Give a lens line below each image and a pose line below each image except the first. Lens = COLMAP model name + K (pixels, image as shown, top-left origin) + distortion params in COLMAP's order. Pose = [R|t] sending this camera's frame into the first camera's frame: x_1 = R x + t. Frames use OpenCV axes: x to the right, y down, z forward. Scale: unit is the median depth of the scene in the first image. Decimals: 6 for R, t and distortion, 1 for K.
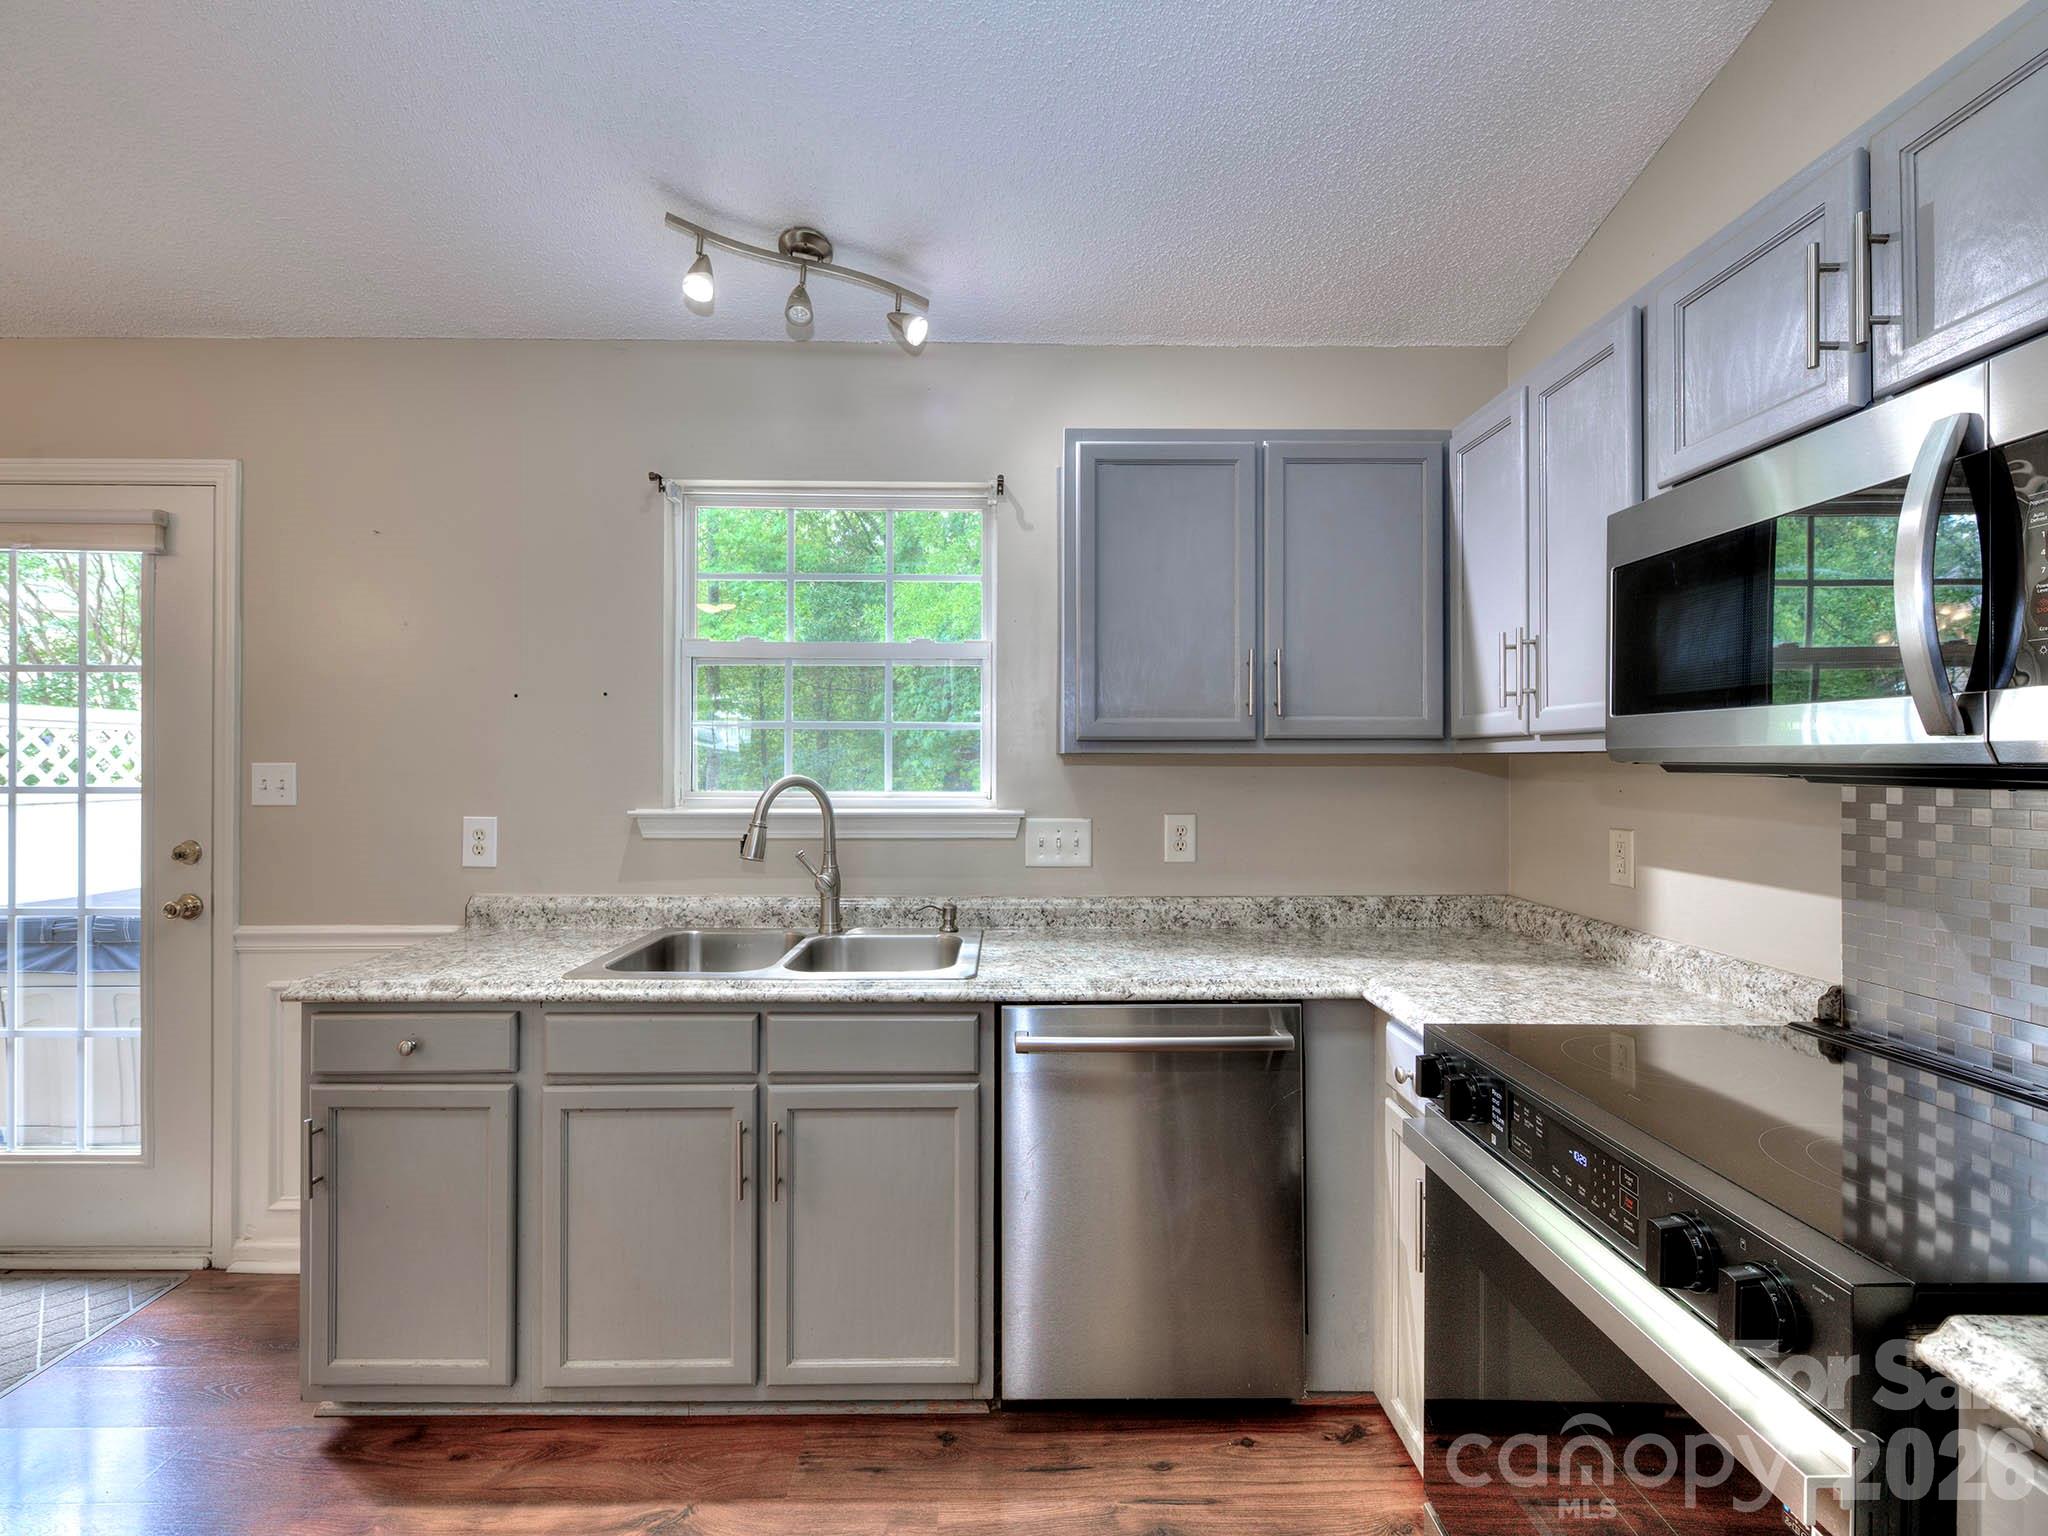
lens RADIAL K [[908.4, 0, 1008.0], [0, 908.4, 762.8], [0, 0, 1]] dist [0.003334, -0.002615]
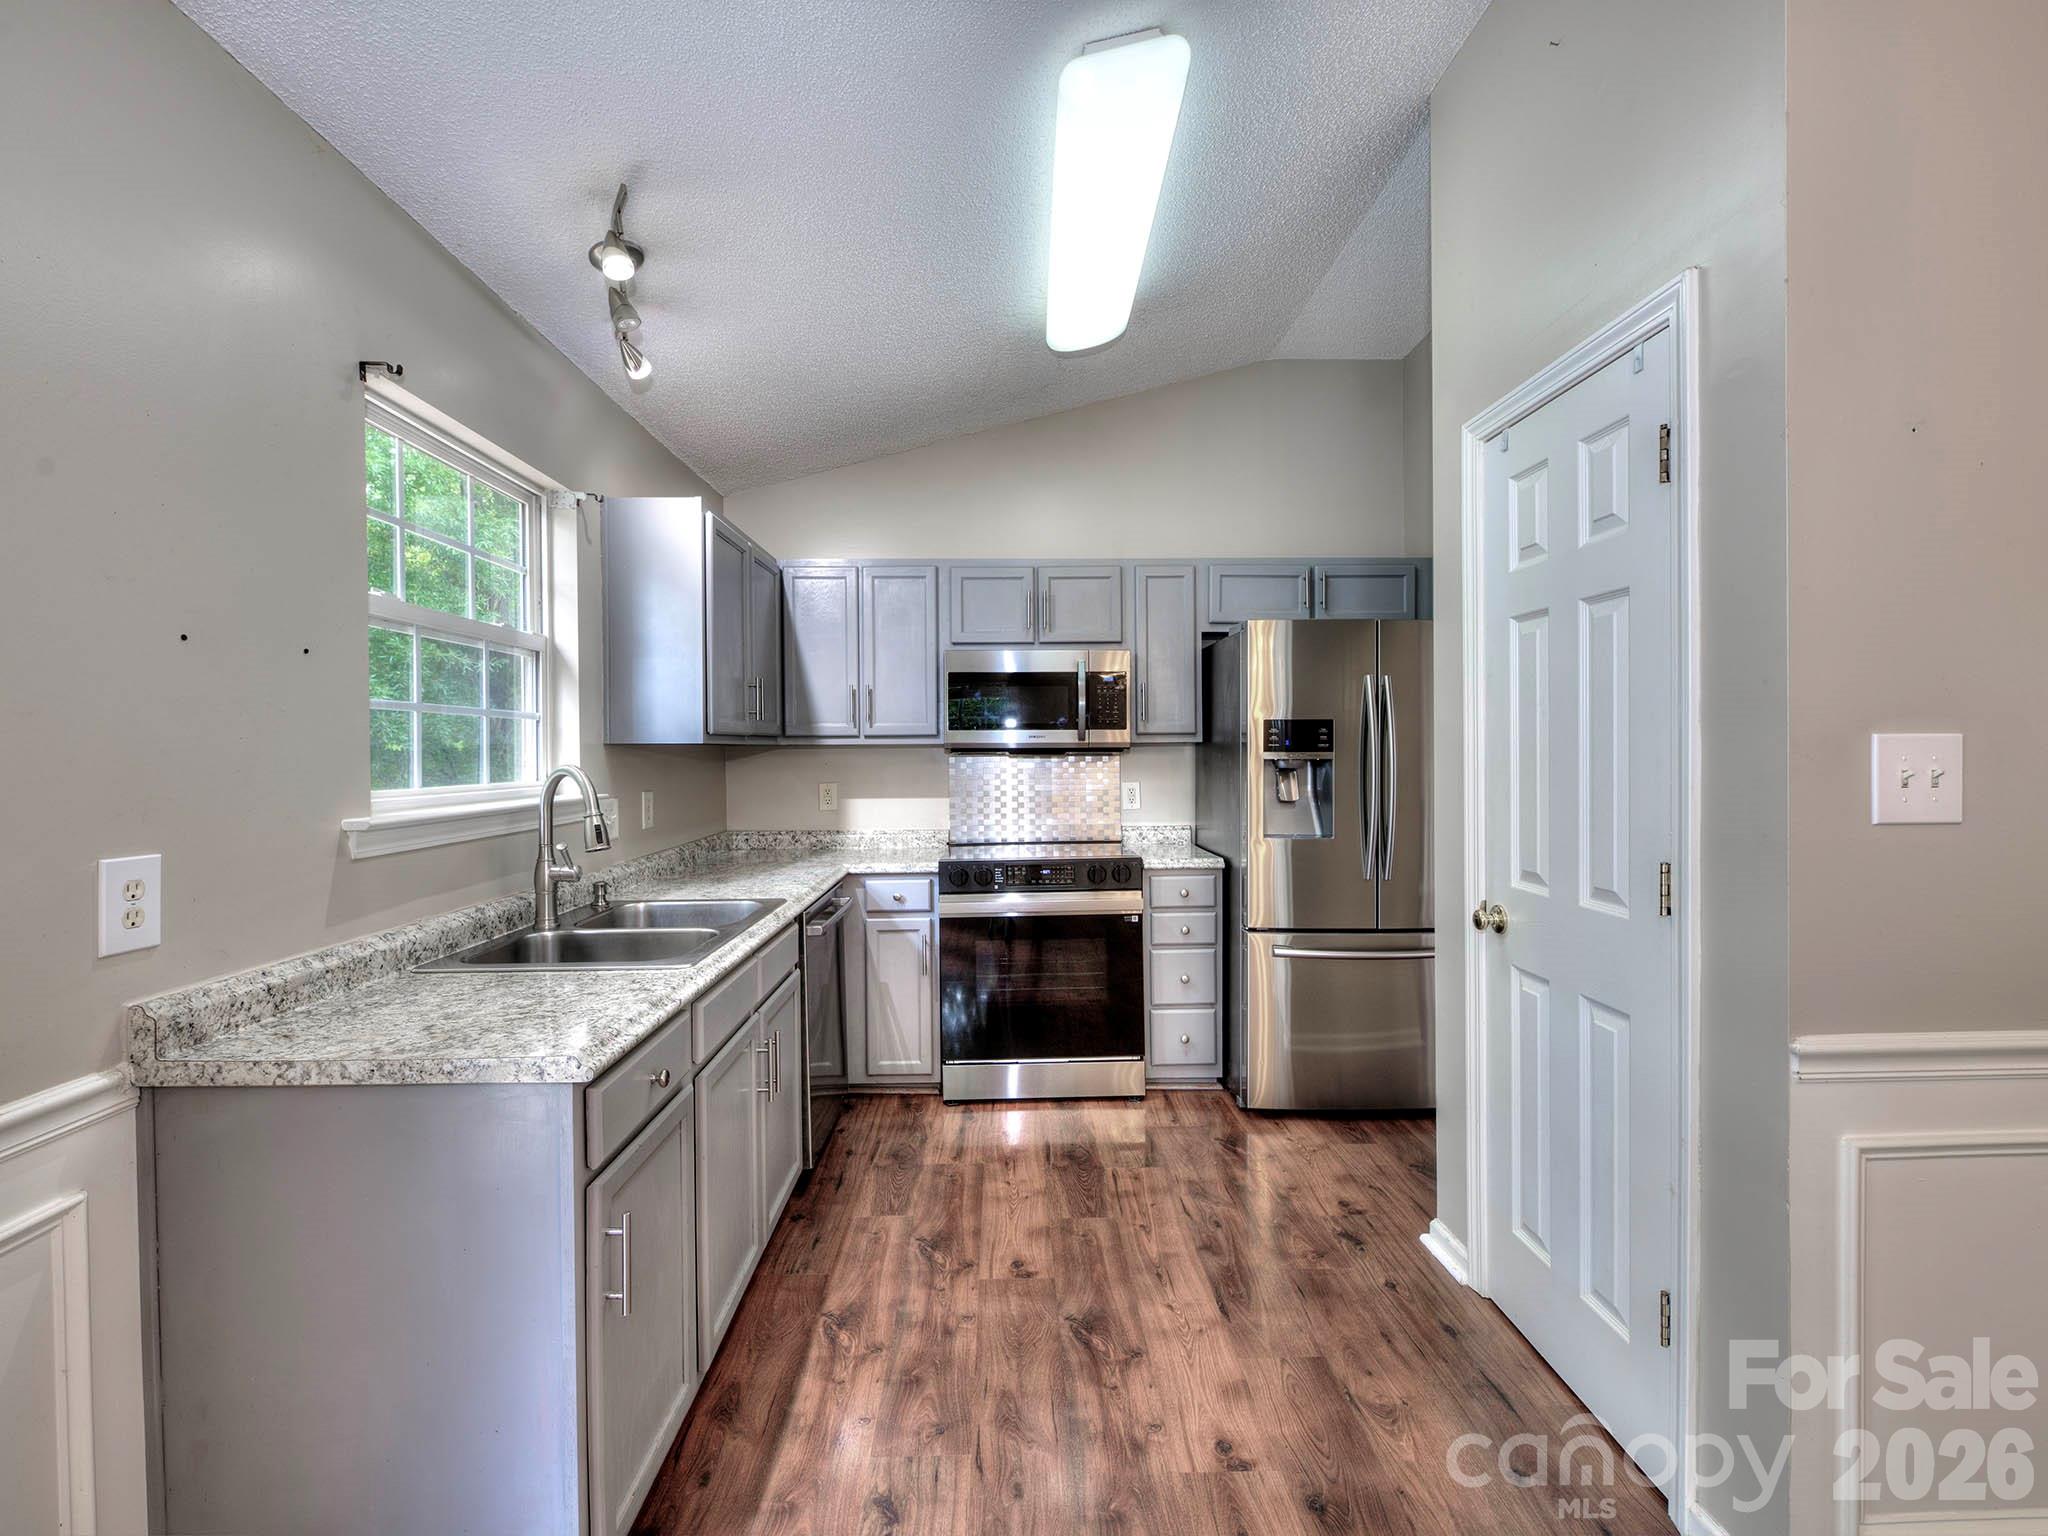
lens RADIAL K [[908.4, 0, 1021.6], [0, 908.4, 751.3], [0, 0, 1]] dist [0.003334, -0.002615]
pose [[-0.009520, -0.003872, 0.999947, -1.131040], [0.005770, 0.999976, 0.003927, -0.000959], [-0.999938, 0.005807, -0.009497, 0.490080]]
